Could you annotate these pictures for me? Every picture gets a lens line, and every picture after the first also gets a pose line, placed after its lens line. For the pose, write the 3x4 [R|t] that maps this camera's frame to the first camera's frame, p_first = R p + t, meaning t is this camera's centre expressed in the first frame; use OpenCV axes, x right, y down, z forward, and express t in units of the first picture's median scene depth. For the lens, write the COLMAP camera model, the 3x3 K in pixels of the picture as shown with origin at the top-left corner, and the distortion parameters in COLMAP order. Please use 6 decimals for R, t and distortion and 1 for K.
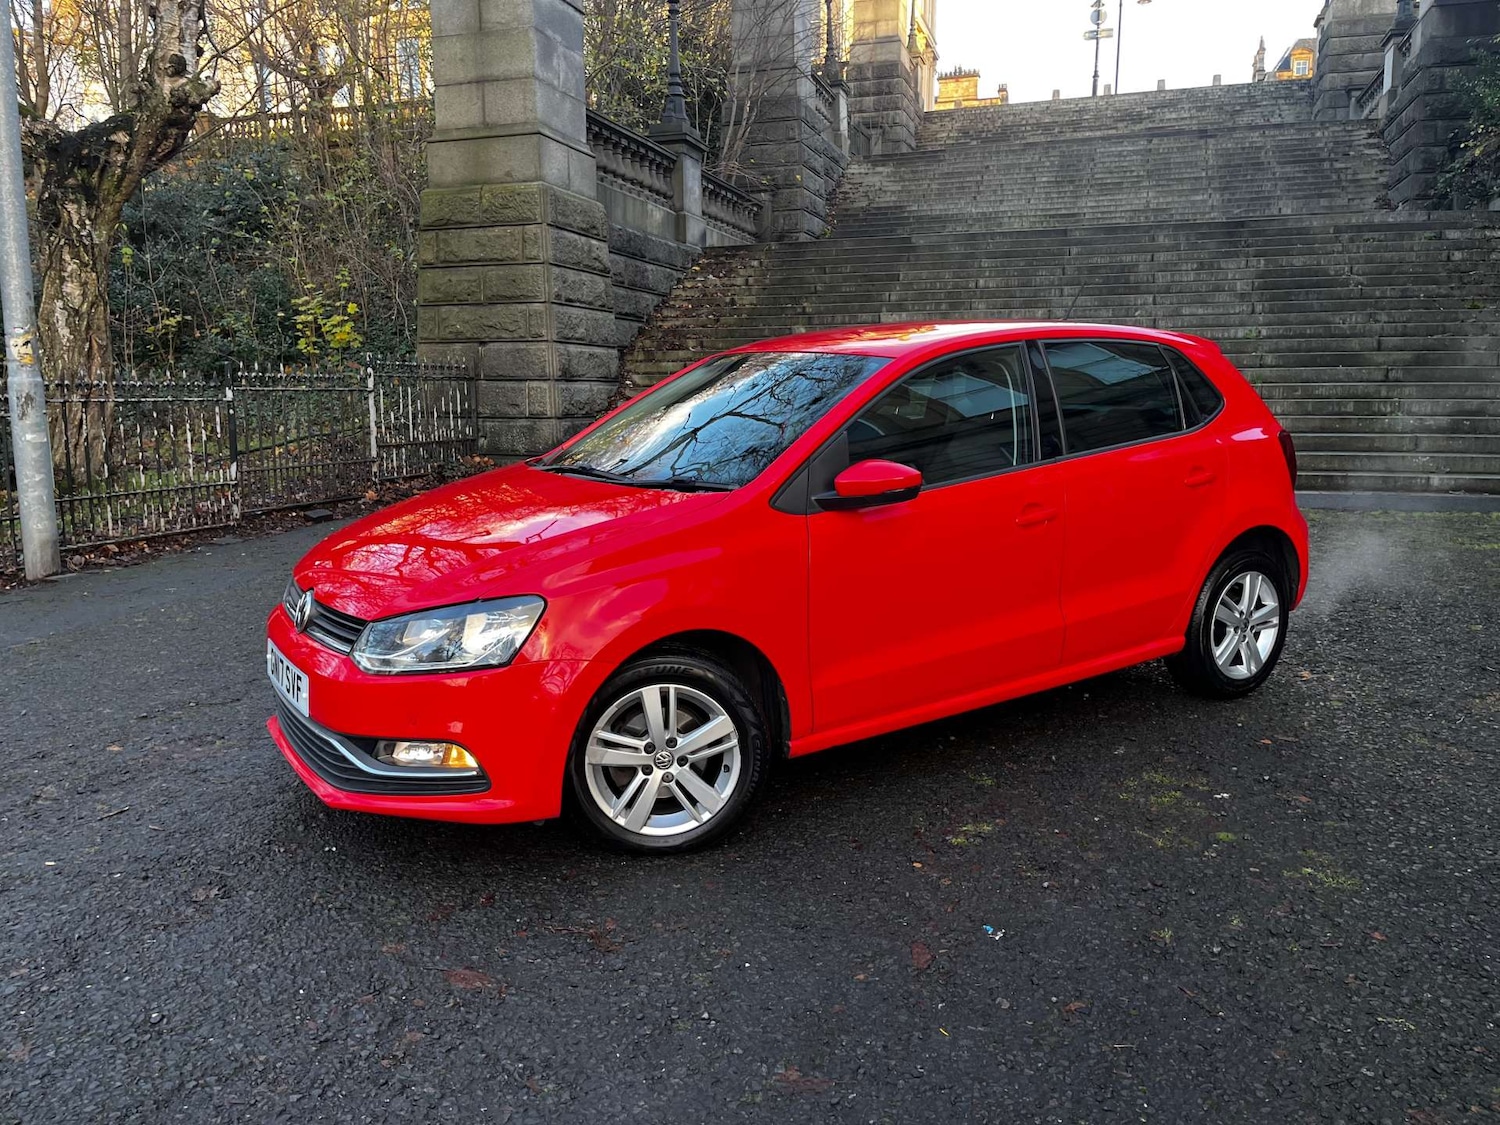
lens RADIAL K [[1138.3, 0, 739.6], [0, 1138.3, 541.2], [0, 0, 1]] dist [0.077067, -0.111983]
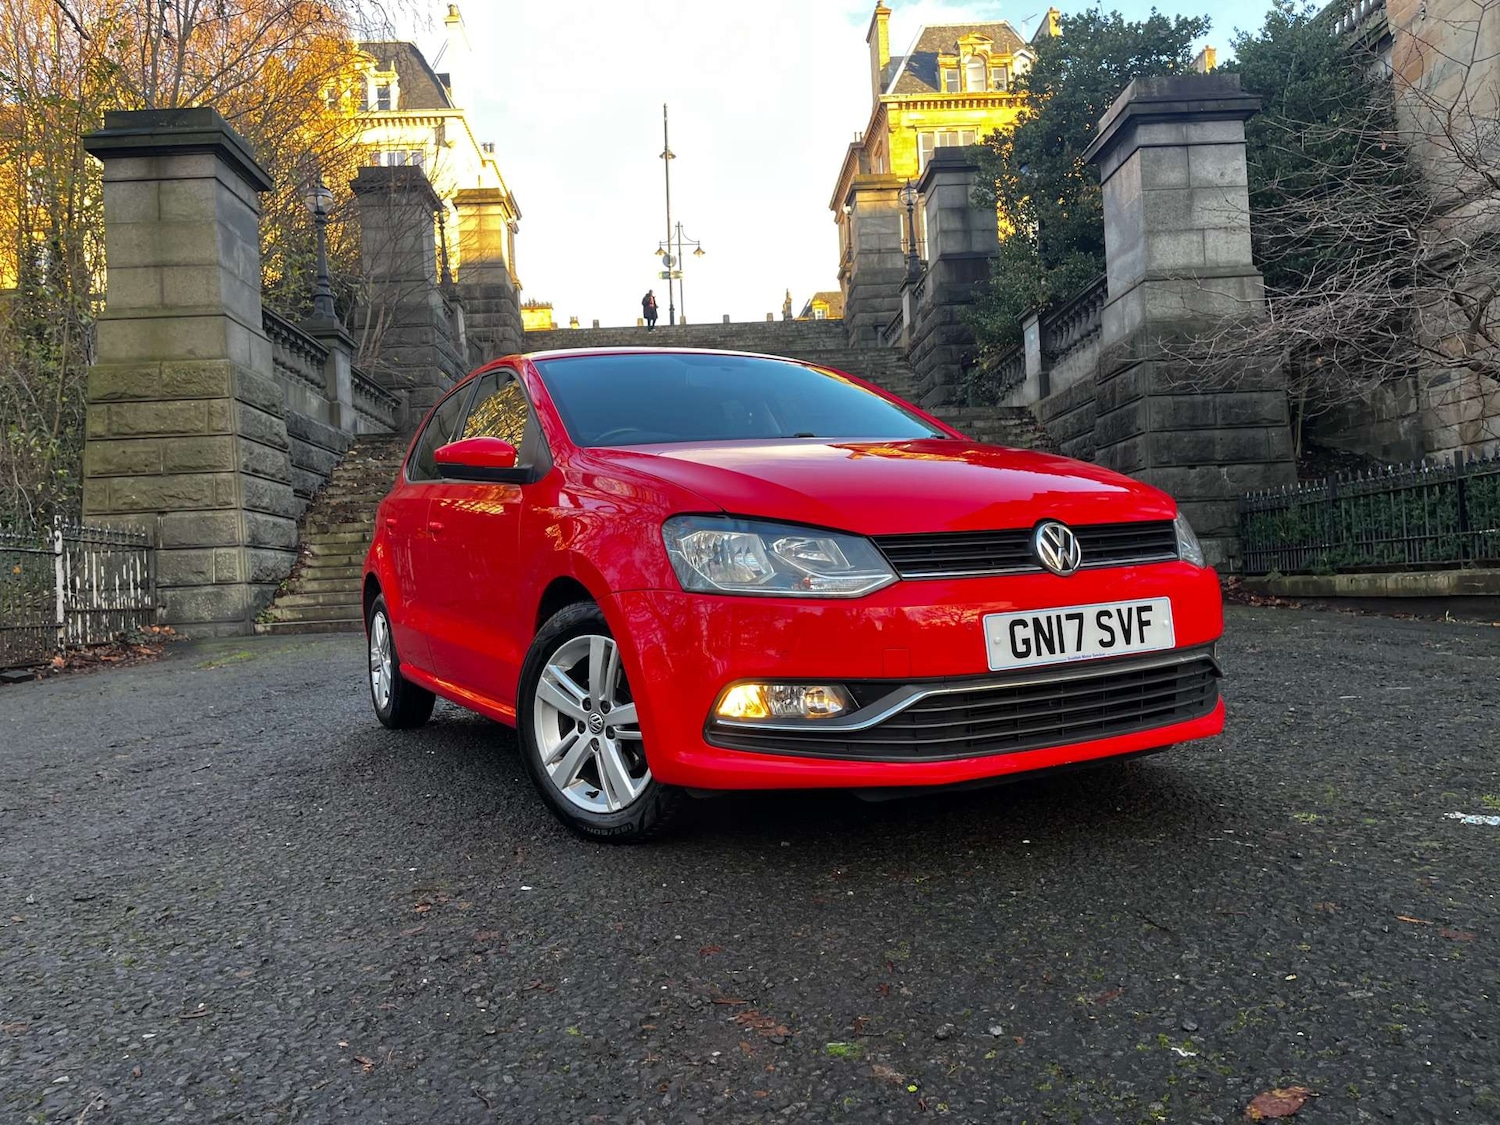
lens RADIAL K [[1140.2, 0, 736.1], [0, 1140.2, 550.9], [0, 0, 1]] dist [0.032284, -0.008114]
pose [[0.935708, -0.028852, 0.351595, -0.087147], [0.090564, 0.982895, -0.160362, 0.051123], [-0.340954, 0.181894, 0.922315, -0.066411]]
